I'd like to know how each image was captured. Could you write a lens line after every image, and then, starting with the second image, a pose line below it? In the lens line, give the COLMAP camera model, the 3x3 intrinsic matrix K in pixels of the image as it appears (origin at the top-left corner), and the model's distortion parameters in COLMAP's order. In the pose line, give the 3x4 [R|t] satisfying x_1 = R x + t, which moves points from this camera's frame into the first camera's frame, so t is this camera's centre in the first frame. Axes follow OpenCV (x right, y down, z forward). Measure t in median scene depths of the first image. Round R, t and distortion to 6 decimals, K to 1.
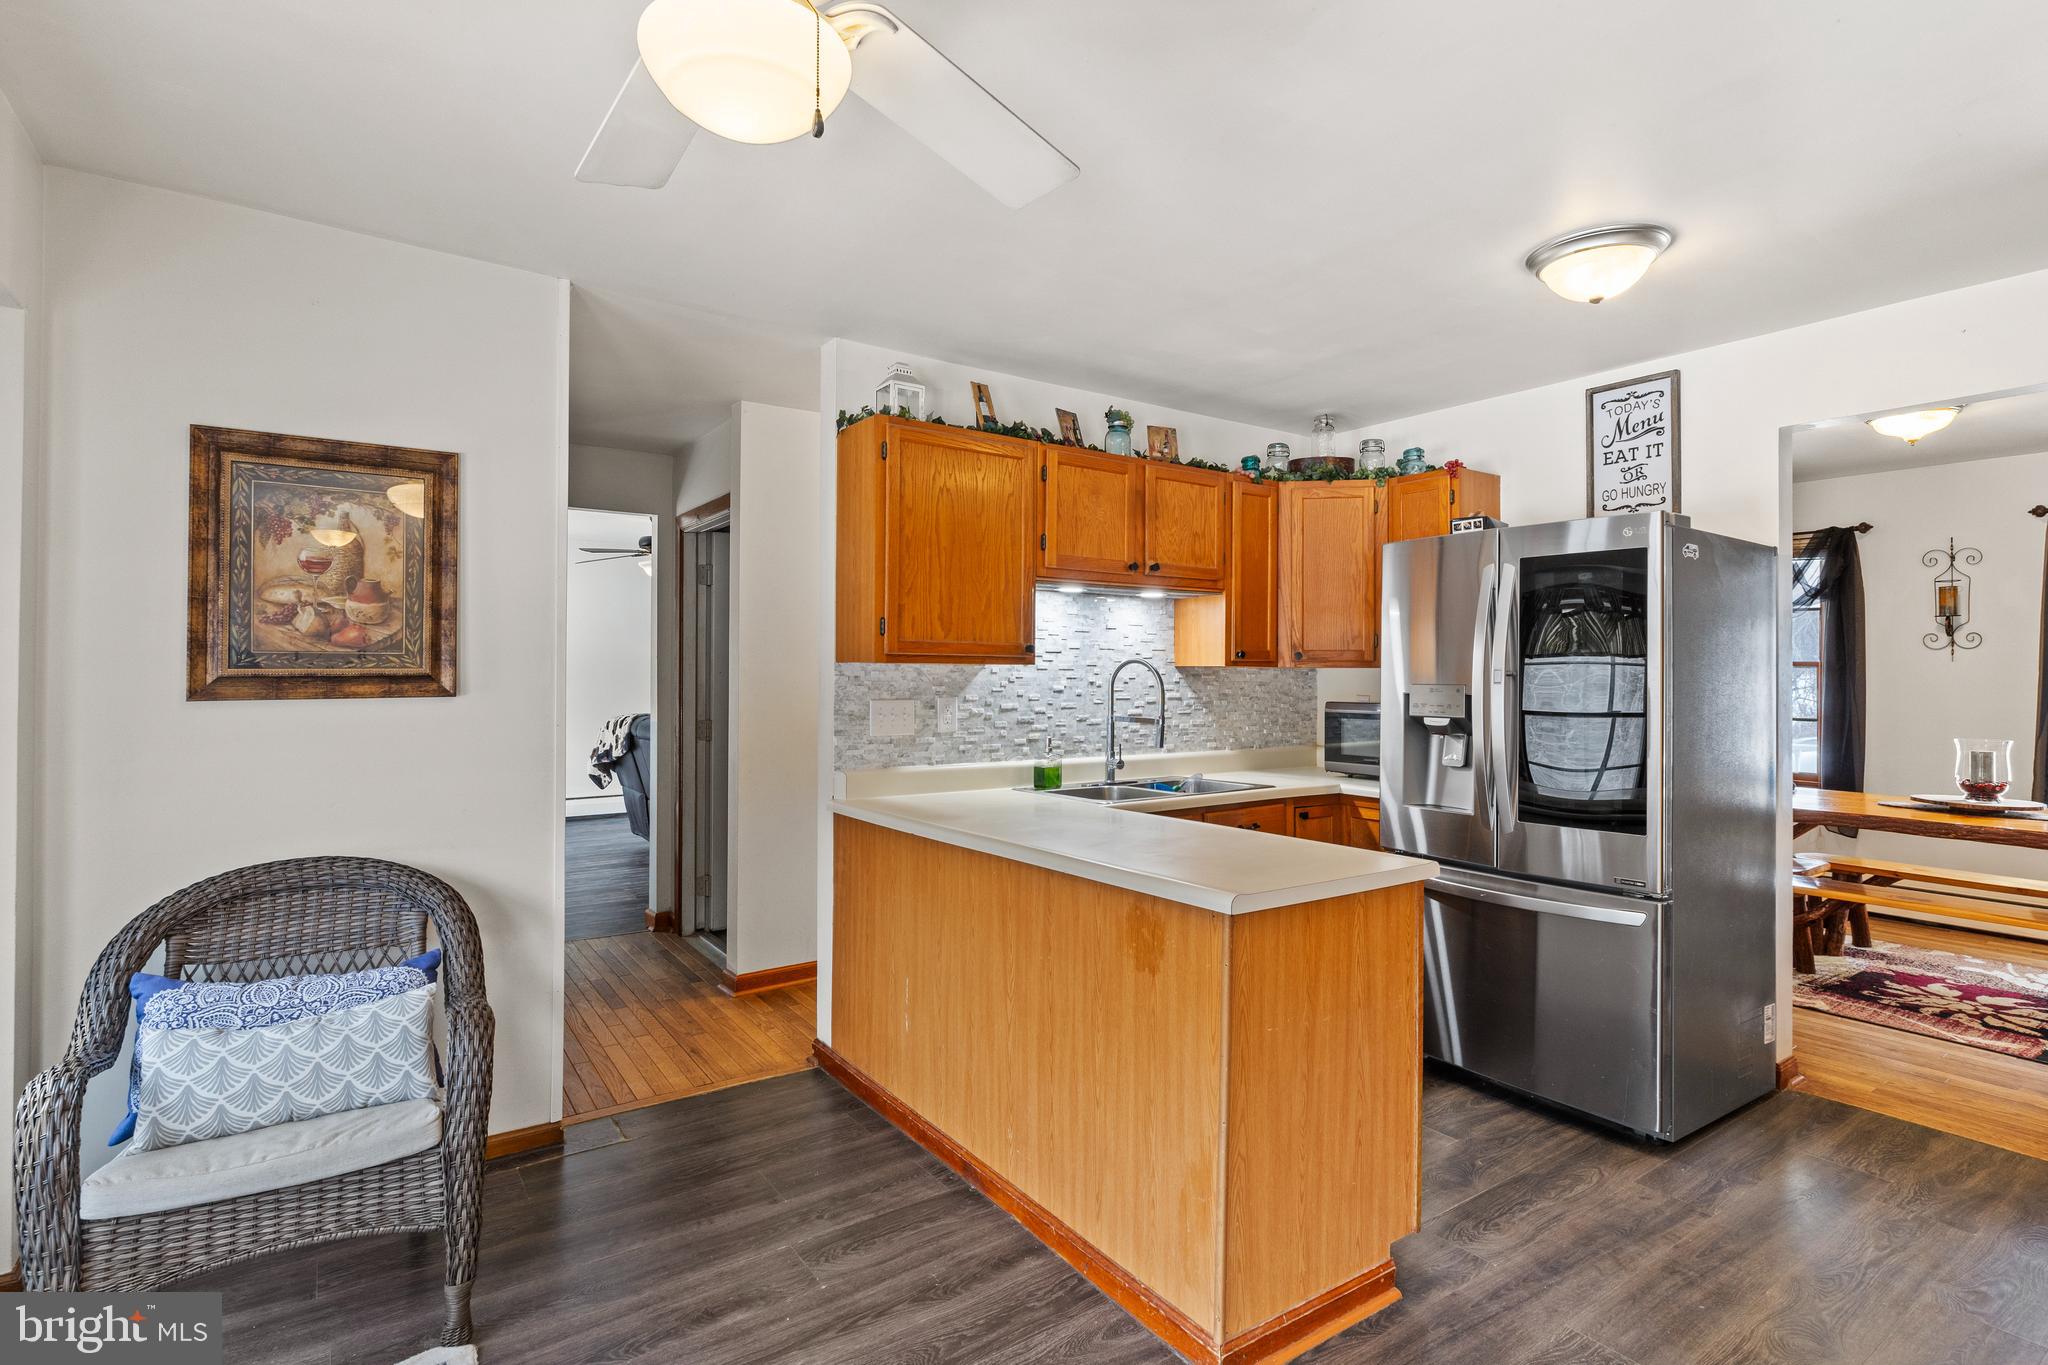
lens RADIAL K [[1012.4, 0, 1028.0], [0, 1012.4, 674.8], [0, 0, 1]] dist [0.000650, 0.000142]
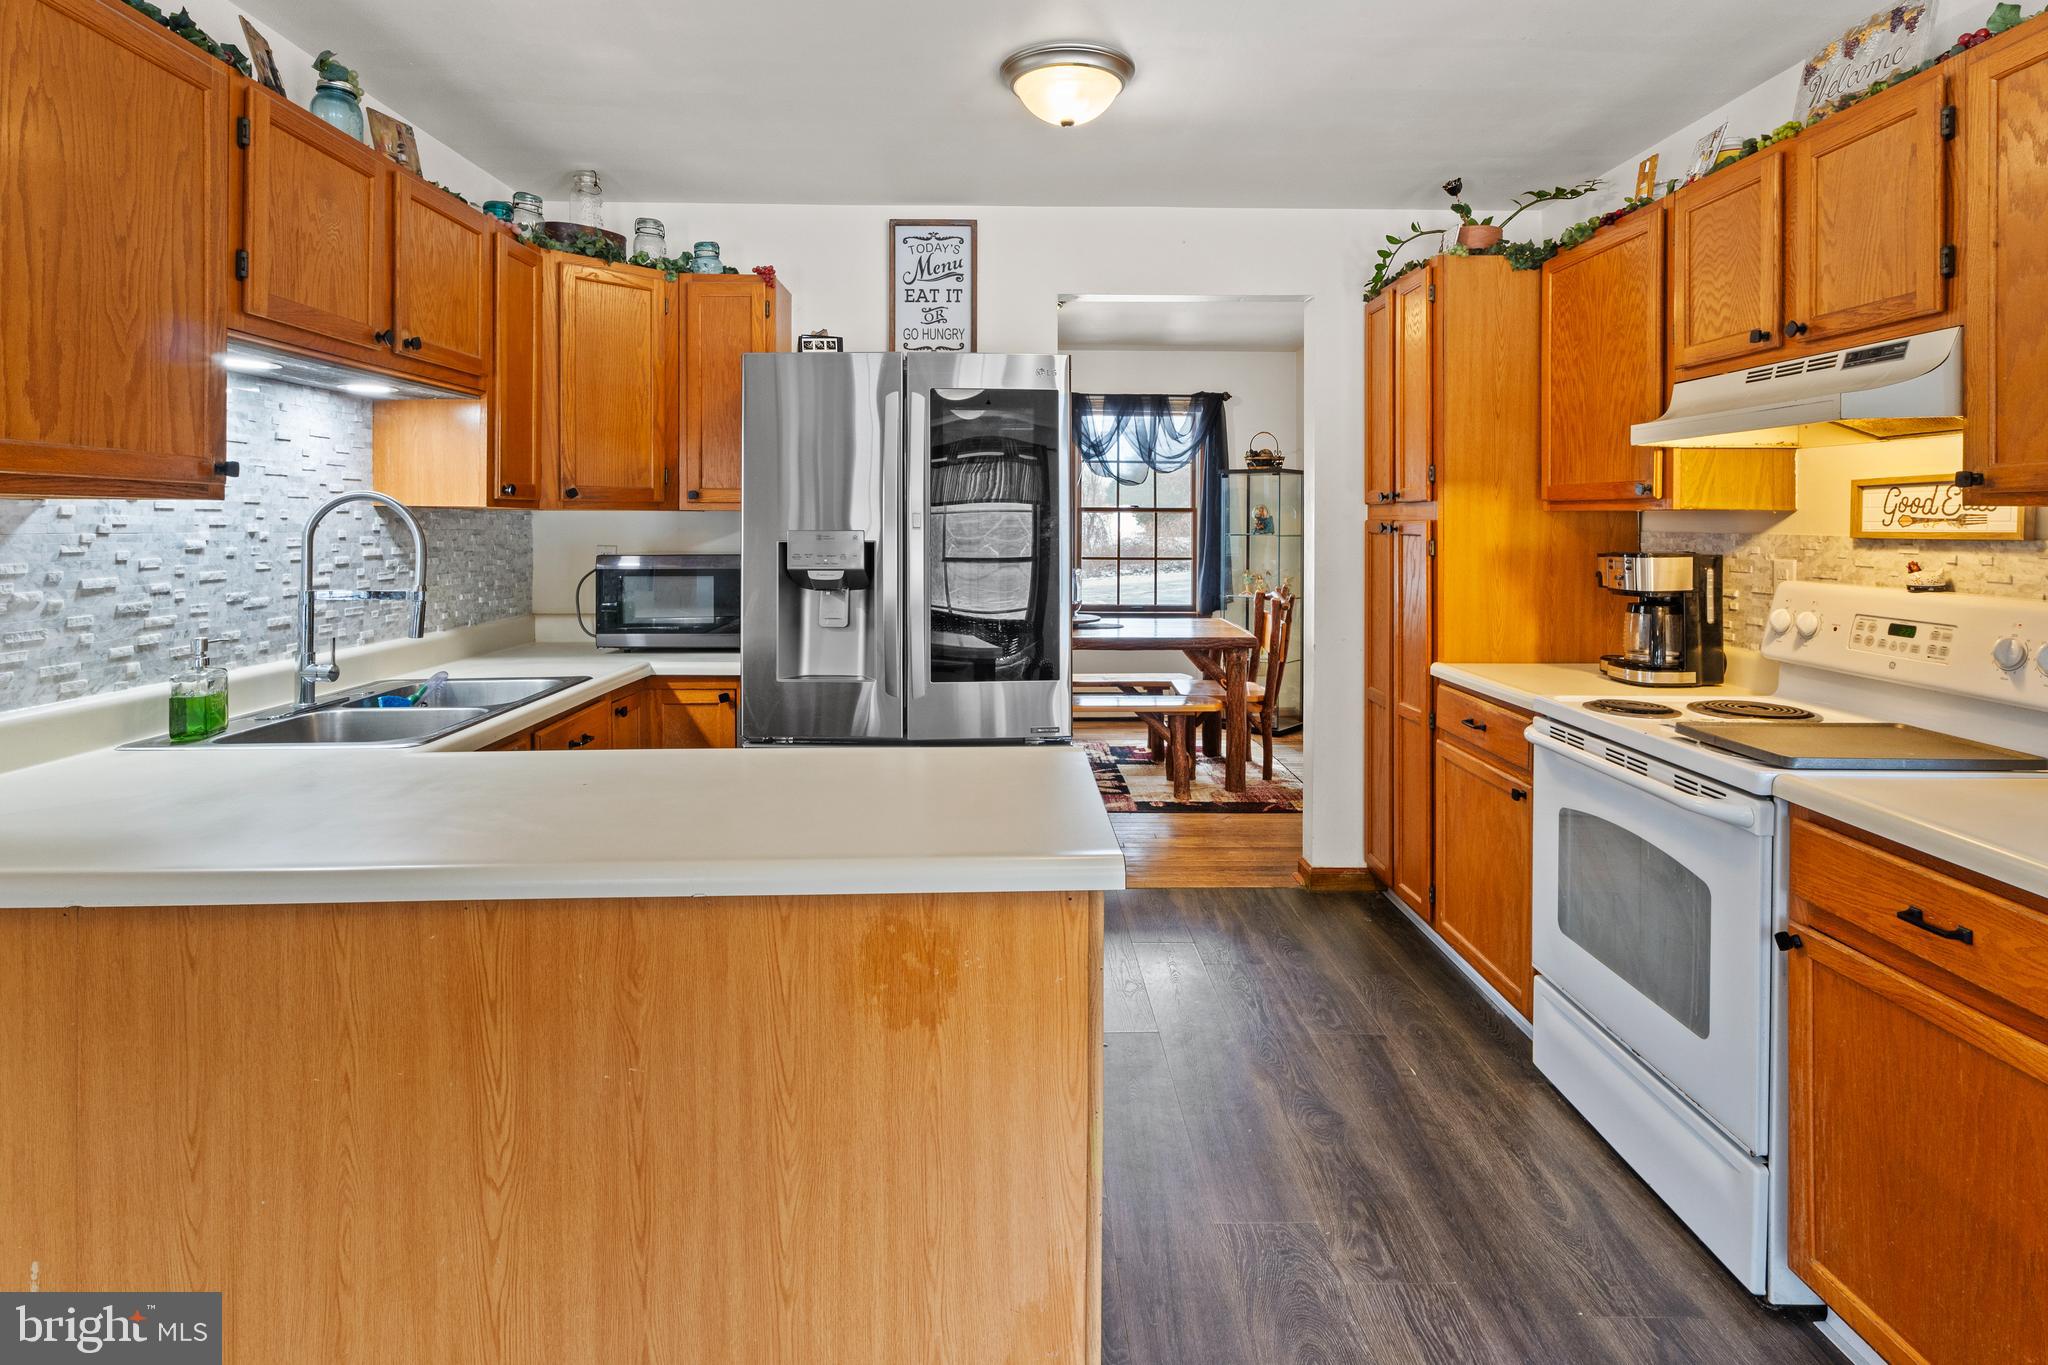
lens RADIAL K [[1046.4, 0, 1028.2], [0, 1046.4, 525.8], [0, 0, 1]] dist [0.001165, 0.000233]
pose [[0.555253, -0.006421, 0.831657, -0.194892], [0.001655, 0.999977, 0.006616, 0.000196], [-0.831680, -0.002297, 0.555251, 0.341582]]
